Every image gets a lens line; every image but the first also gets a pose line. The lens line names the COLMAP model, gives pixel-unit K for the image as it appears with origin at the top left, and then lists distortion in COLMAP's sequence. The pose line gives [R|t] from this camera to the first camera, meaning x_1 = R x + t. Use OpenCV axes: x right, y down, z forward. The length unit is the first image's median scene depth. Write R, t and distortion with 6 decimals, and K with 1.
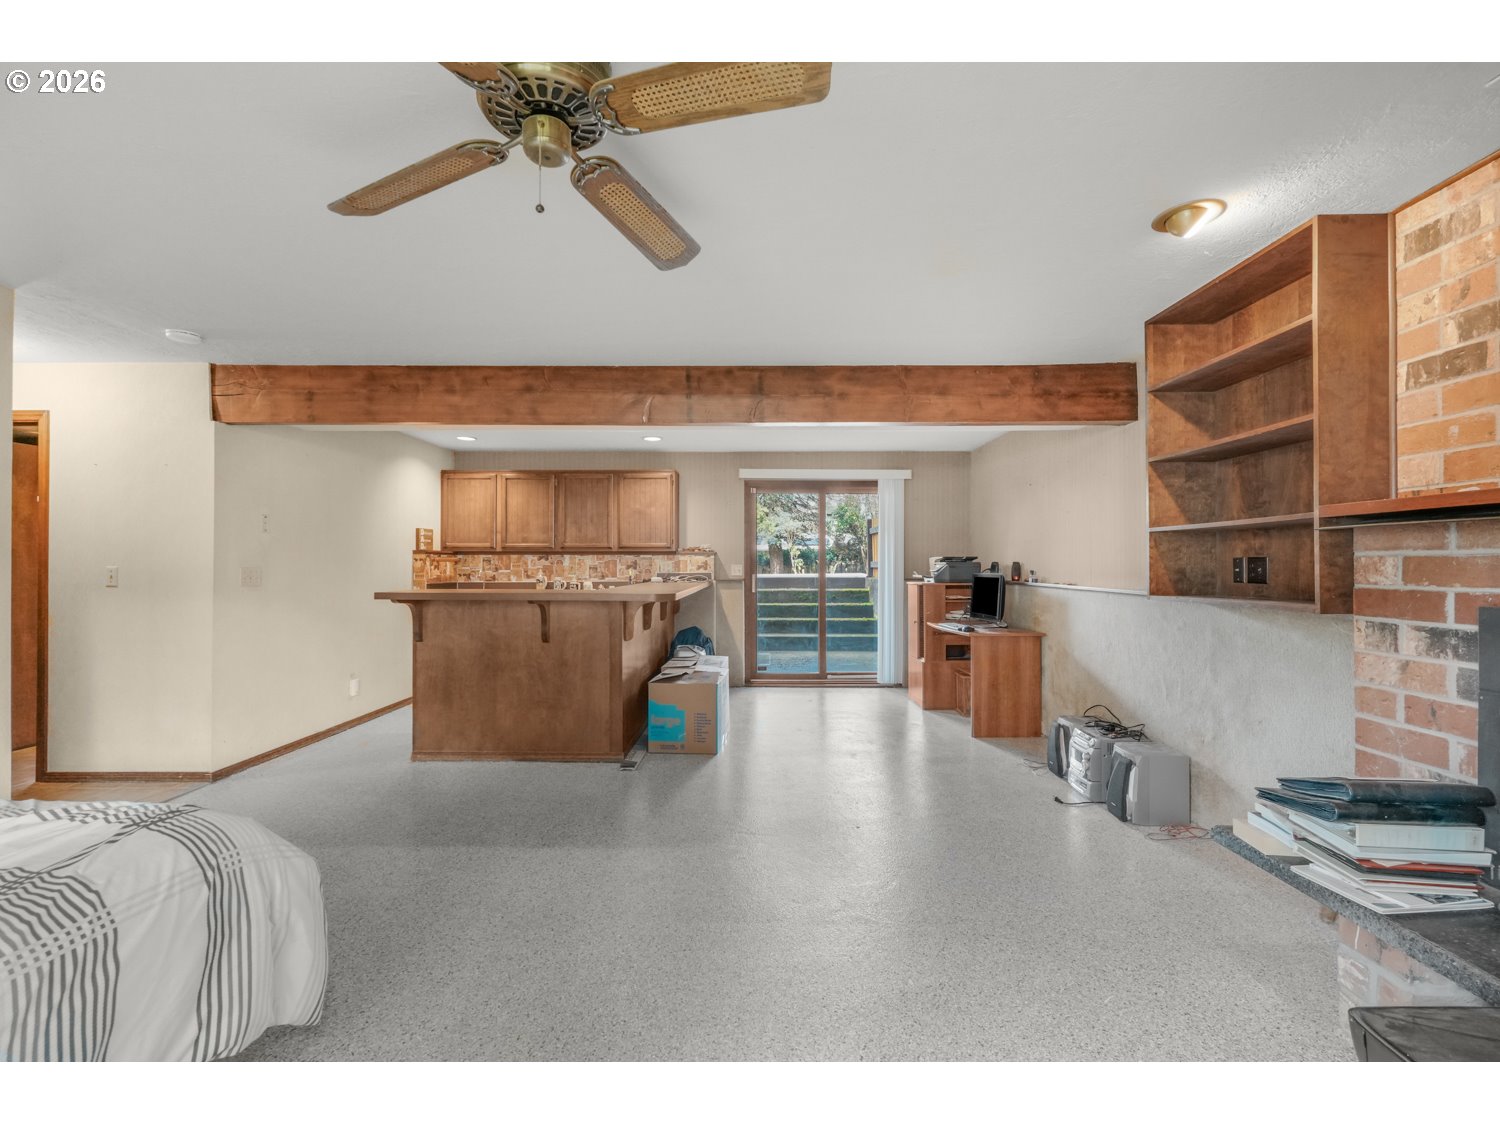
lens RADIAL K [[671.3, 0, 747.7], [0, 671.3, 561.9], [0, 0, 1]] dist [0.001961, 0.000416]
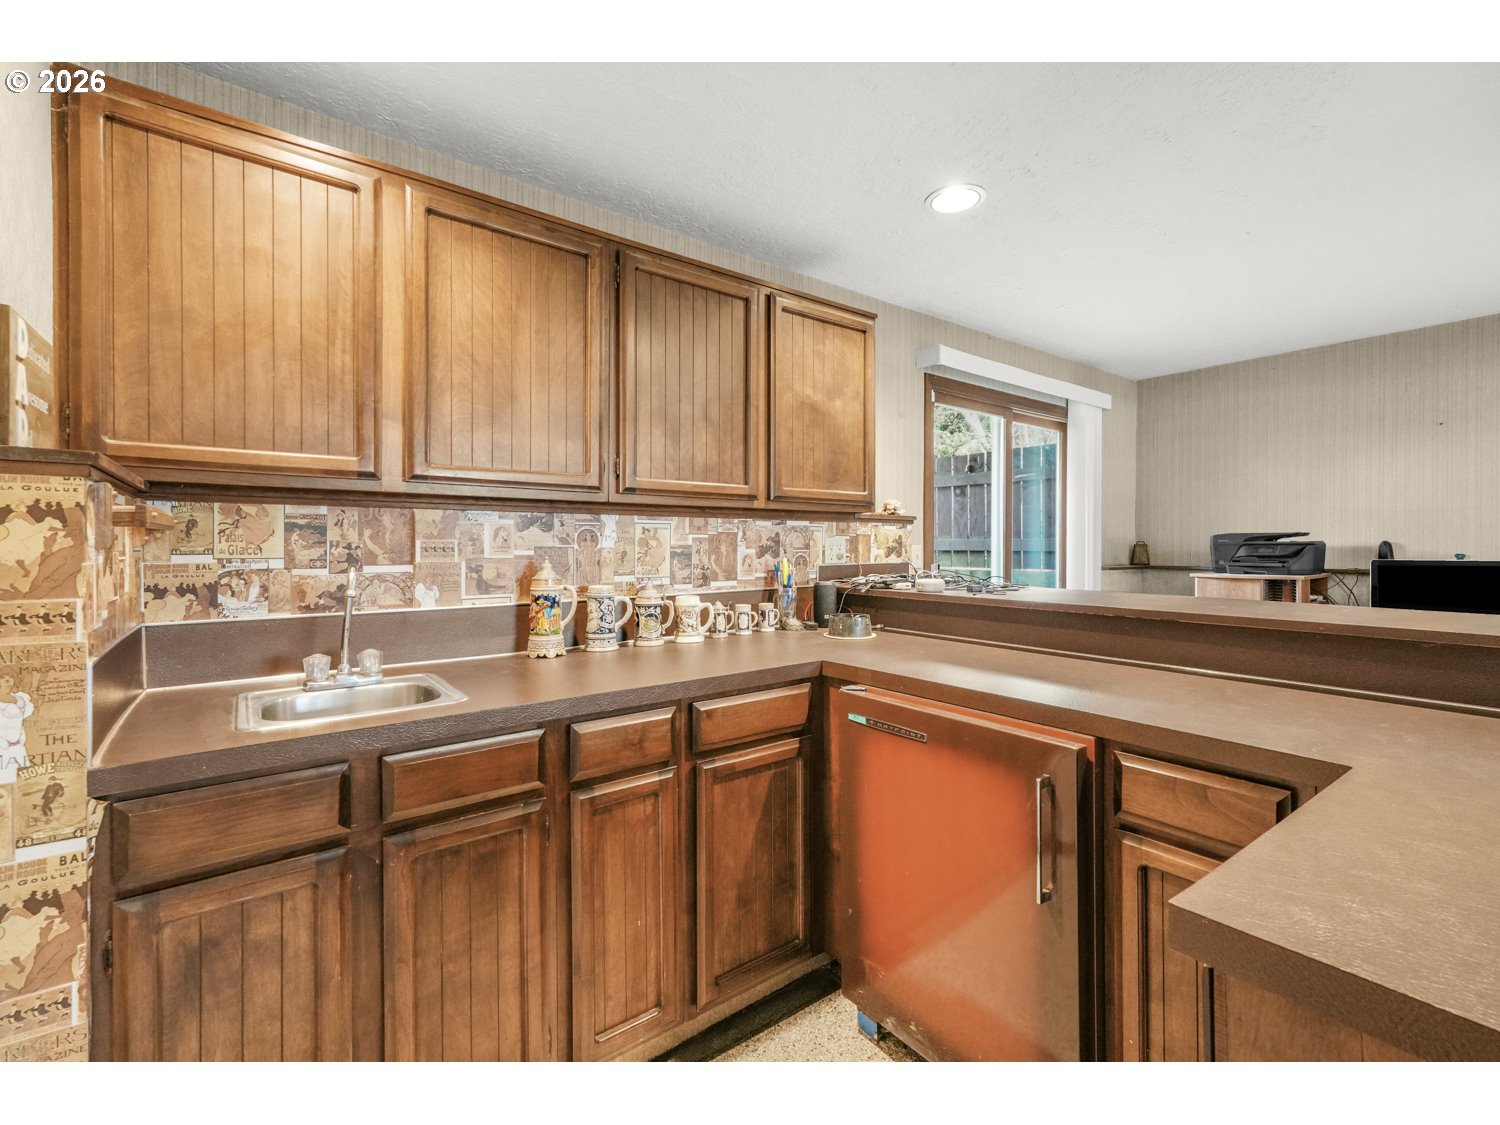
lens RADIAL K [[671.3, 0, 753.1], [0, 671.3, 550.3], [0, 0, 1]] dist [0.001961, 0.000416]
pose [[0.785837, -0.005243, 0.618411, -0.413671], [-0.003087, 0.999918, 0.012401, 0.002505], [-0.618426, -0.011654, 0.785757, 0.708287]]
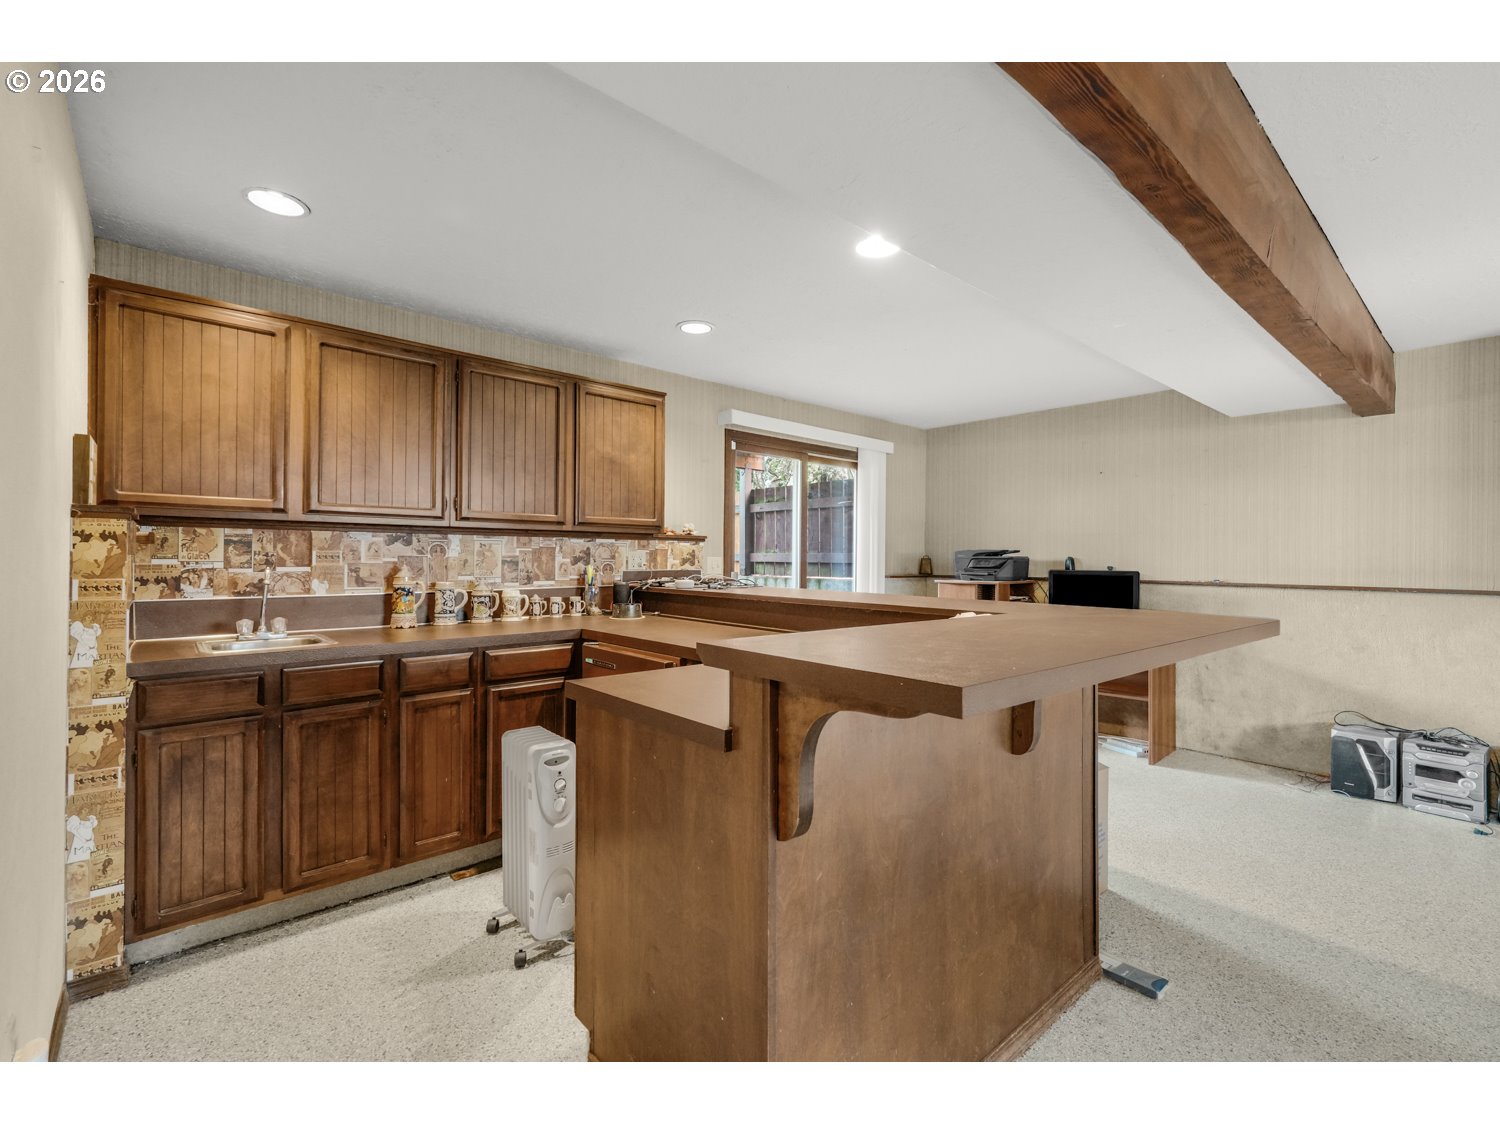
lens RADIAL K [[671.3, 0, 757.2], [0, 671.3, 559.2], [0, 0, 1]] dist [0.001961, 0.000416]
pose [[0.733194, 0.003221, 0.680012, -0.434681], [-0.010348, 0.999926, 0.006421, 0.001828], [-0.679941, -0.011744, 0.733173, 0.510725]]
